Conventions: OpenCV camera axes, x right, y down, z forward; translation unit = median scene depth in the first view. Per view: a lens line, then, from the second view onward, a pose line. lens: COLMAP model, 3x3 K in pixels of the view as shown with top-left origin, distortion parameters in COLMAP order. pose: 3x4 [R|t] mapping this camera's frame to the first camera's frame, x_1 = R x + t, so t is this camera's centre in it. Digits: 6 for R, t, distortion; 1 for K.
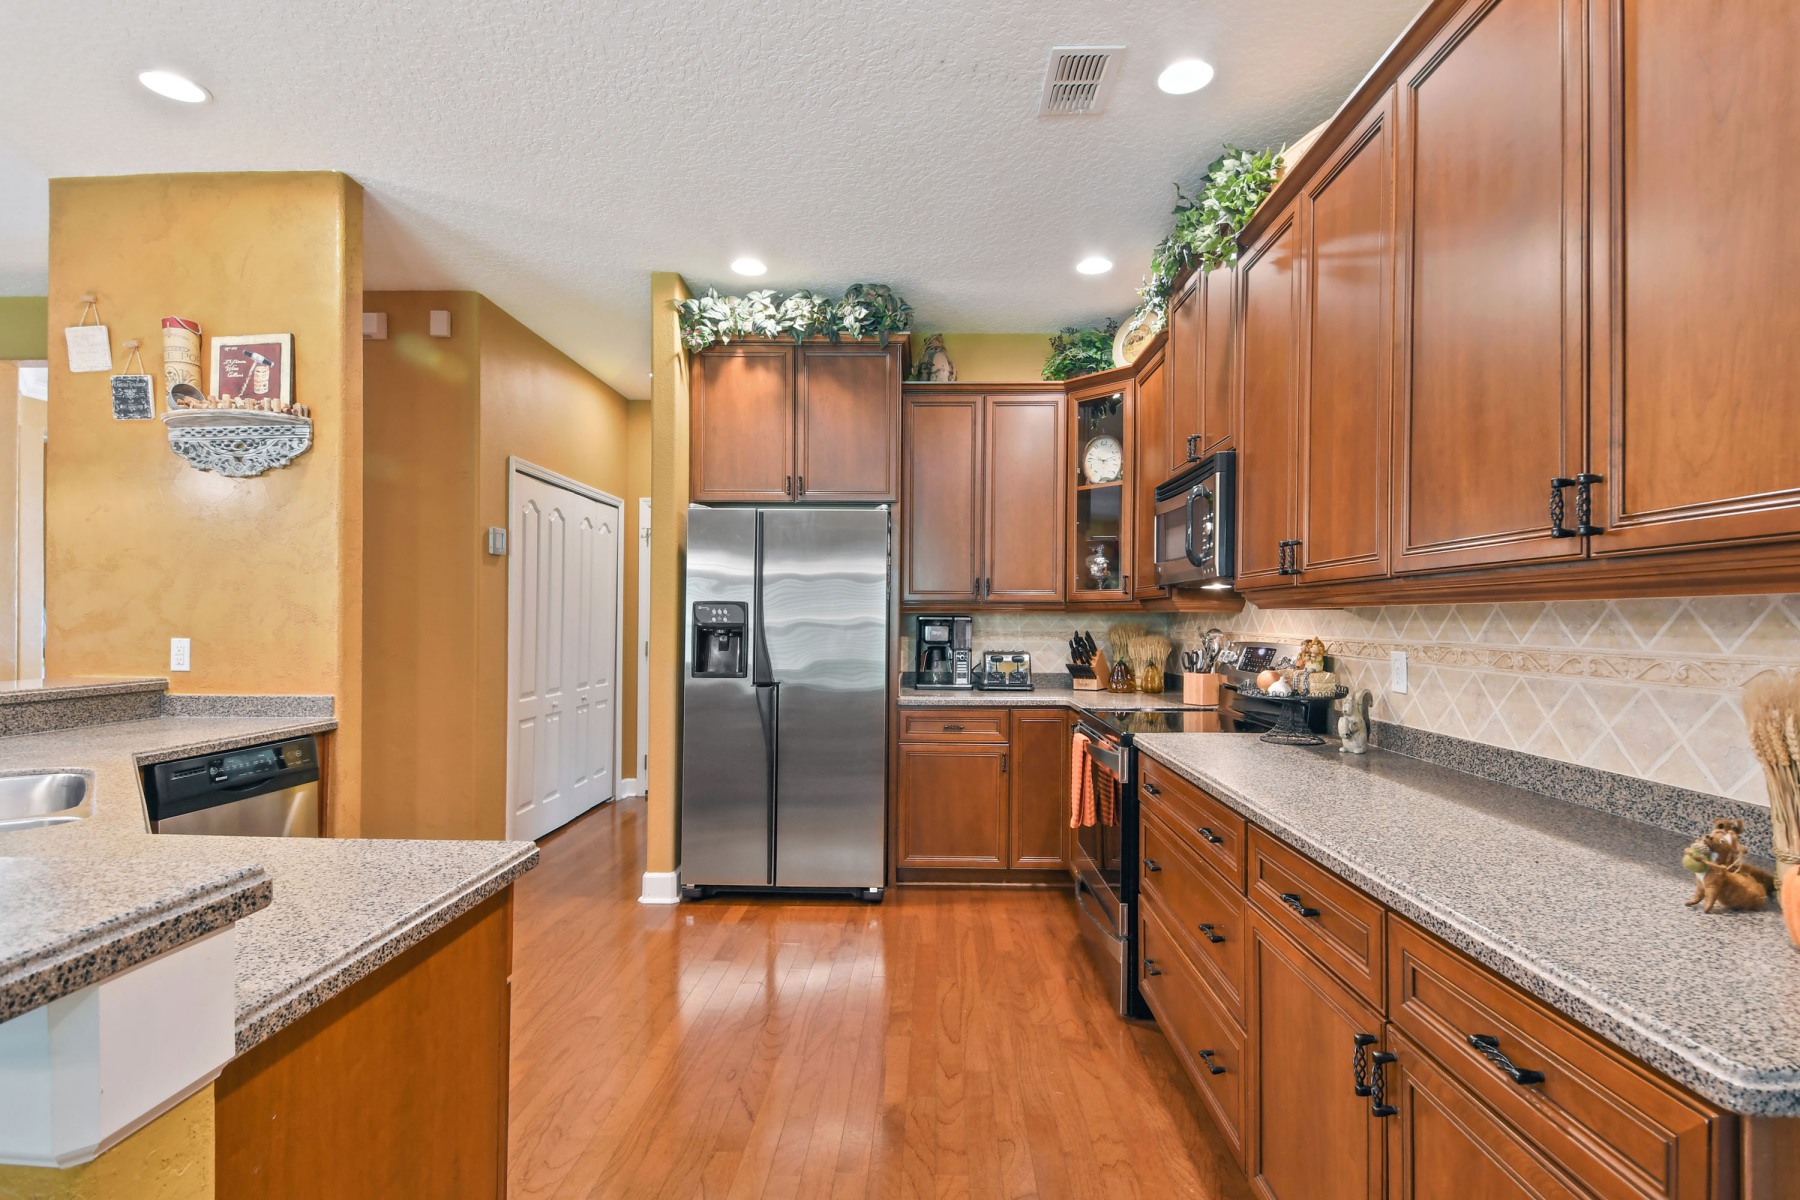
lens RADIAL K [[851.2, 0, 951.9], [0, 851.2, 621.5], [0, 0, 1]] dist [-0.014802, -0.001193]
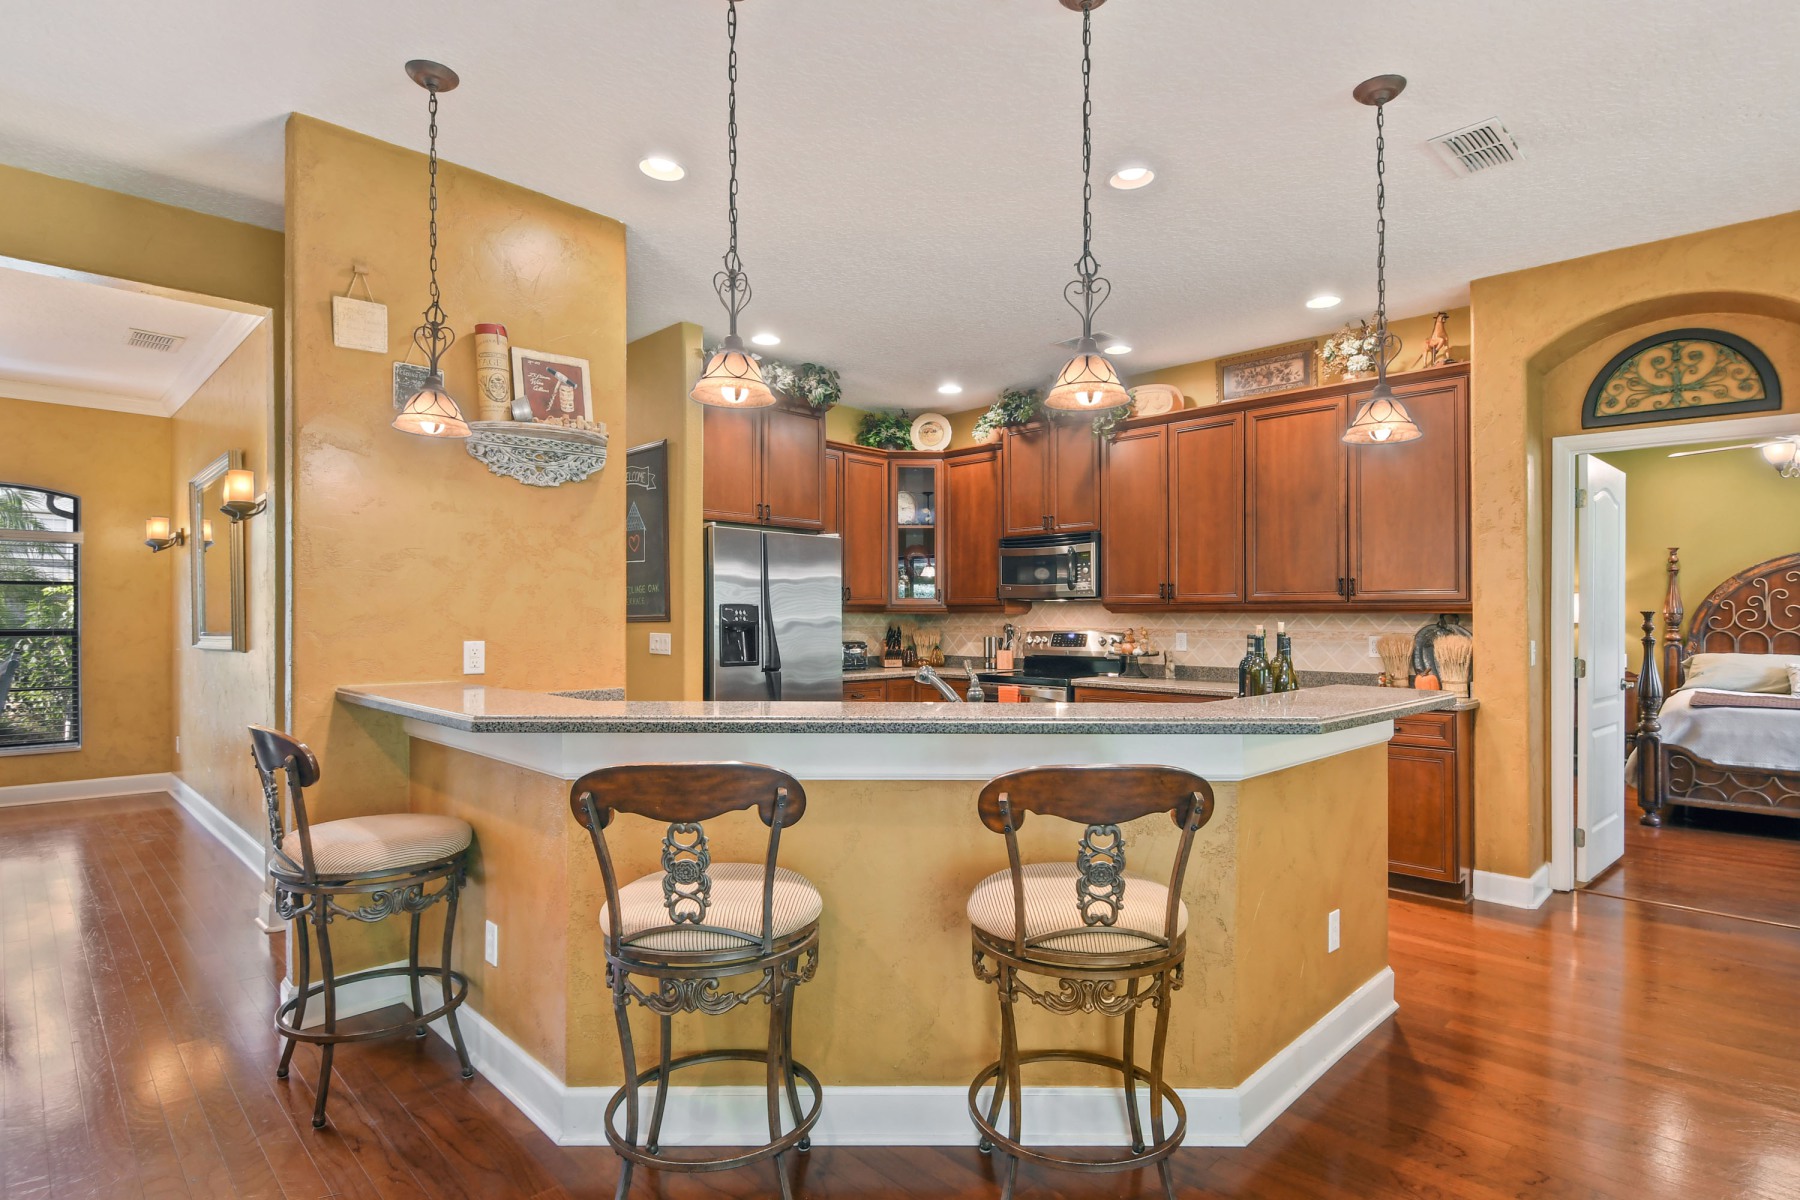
lens RADIAL K [[948.3, 0, 913.5], [0, 948.3, 610.5], [0, 0, 1]] dist [-0.003705, -0.002916]
pose [[0.681698, 0.002160, 0.731631, -1.392586], [0.000820, 0.999993, -0.003717, -0.011461], [-0.731634, 0.003134, 0.681691, -0.148353]]
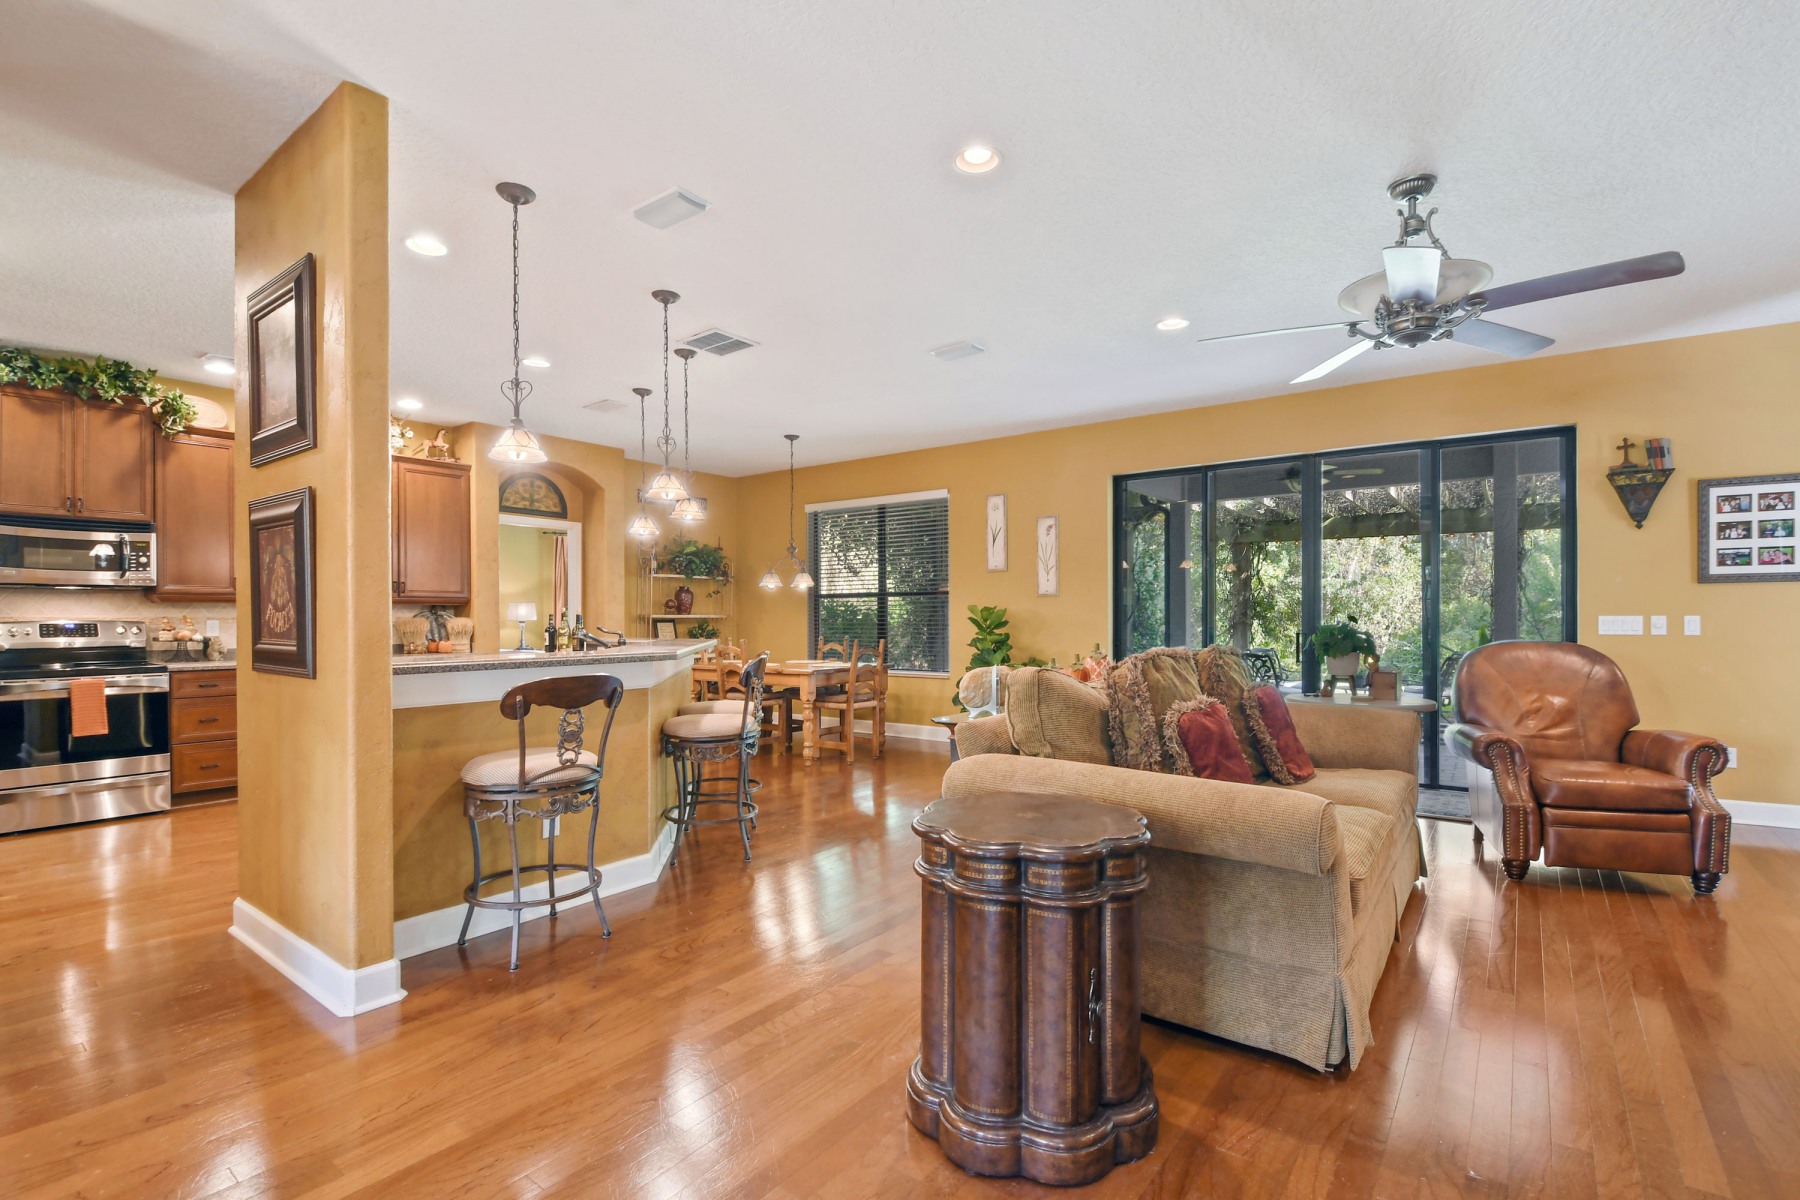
lens RADIAL K [[851.2, 0, 913.0], [0, 851.2, 604.8], [0, 0, 1]] dist [-0.014802, -0.001193]
pose [[-0.834630, 0.016584, 0.550561, -2.056461], [0.008667, 0.999818, -0.016978, 0.039149], [-0.550742, -0.009398, -0.834622, 1.531979]]
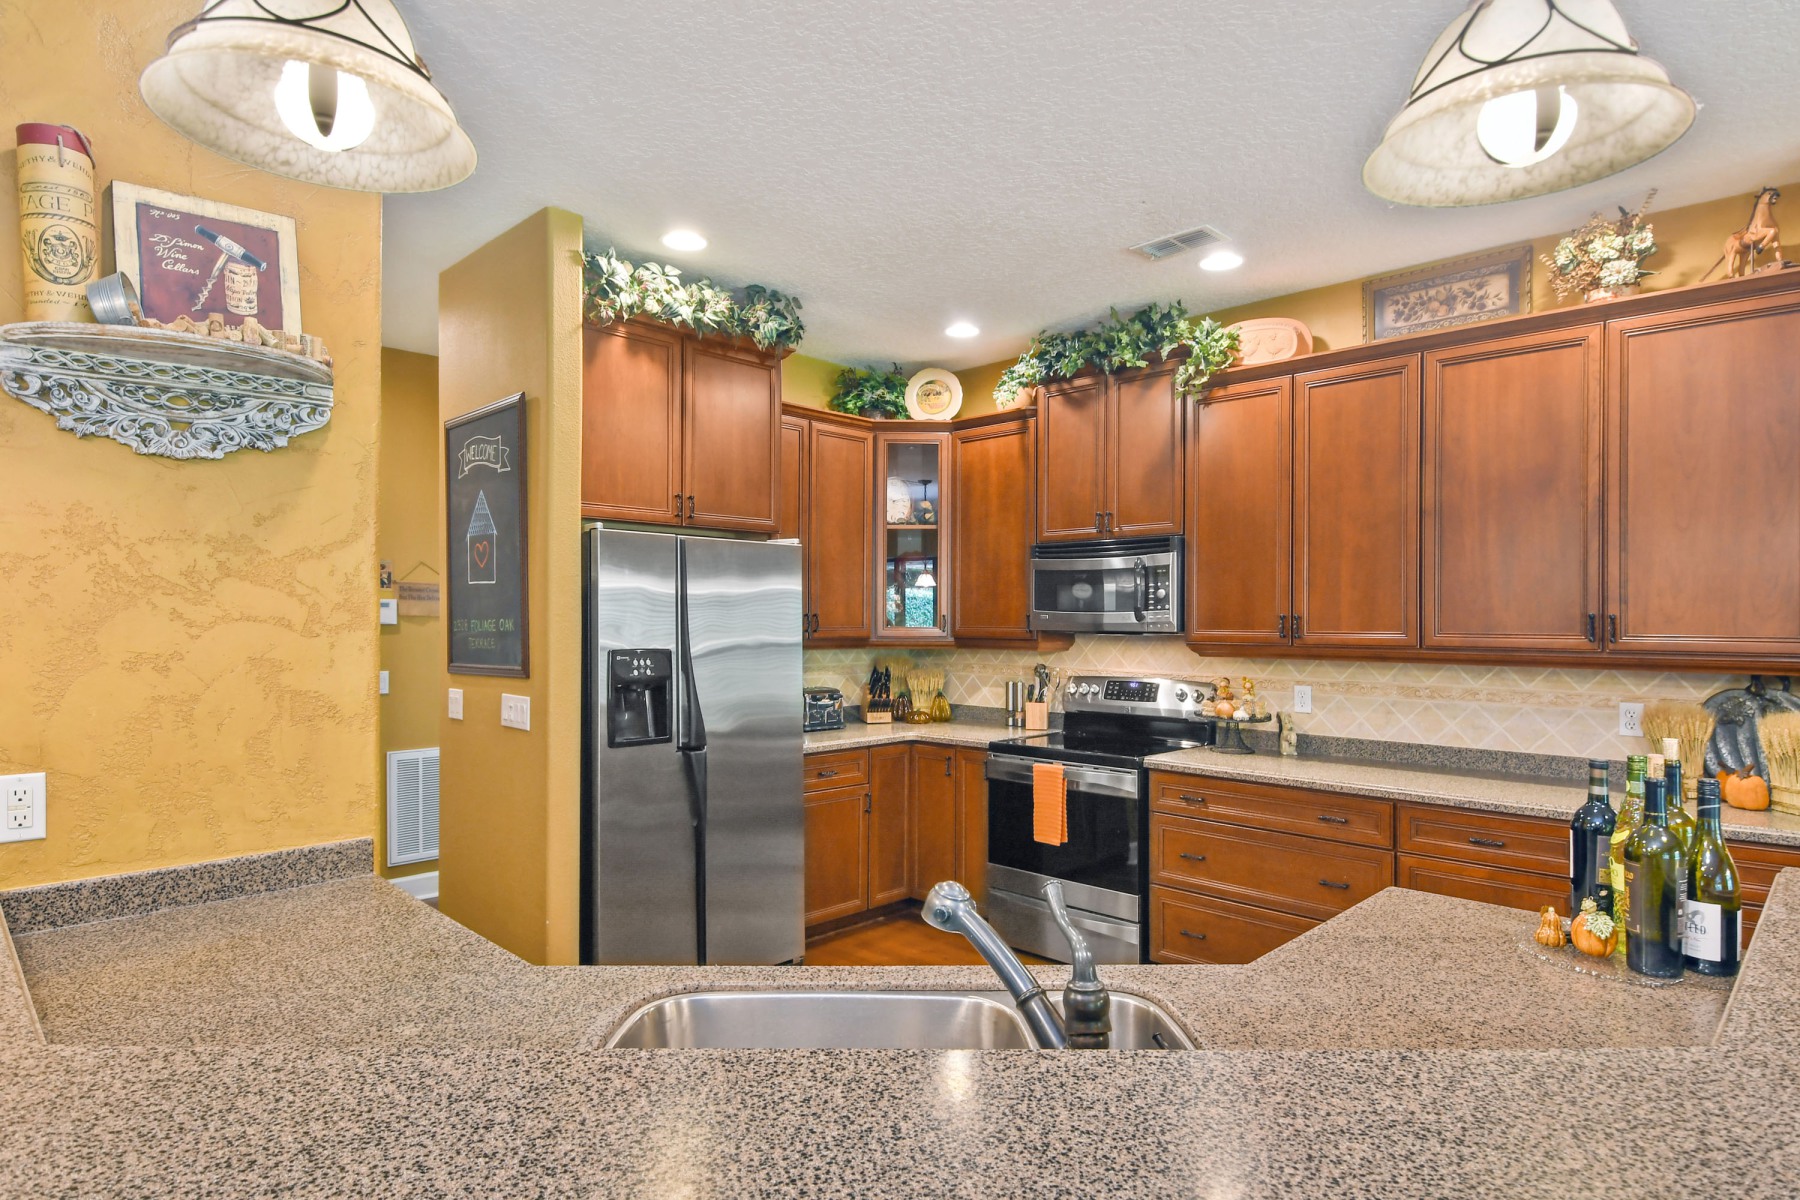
lens RADIAL K [[999.9, 0, 900.1], [0, 999.9, 608.8], [0, 0, 1]] dist [0.001555, -0.013295]
pose [[0.684861, 0.002956, 0.728668, -0.992851], [-0.002000, 0.999996, -0.002177, -0.075773], [-0.728671, 0.000033, 0.684863, 0.232809]]
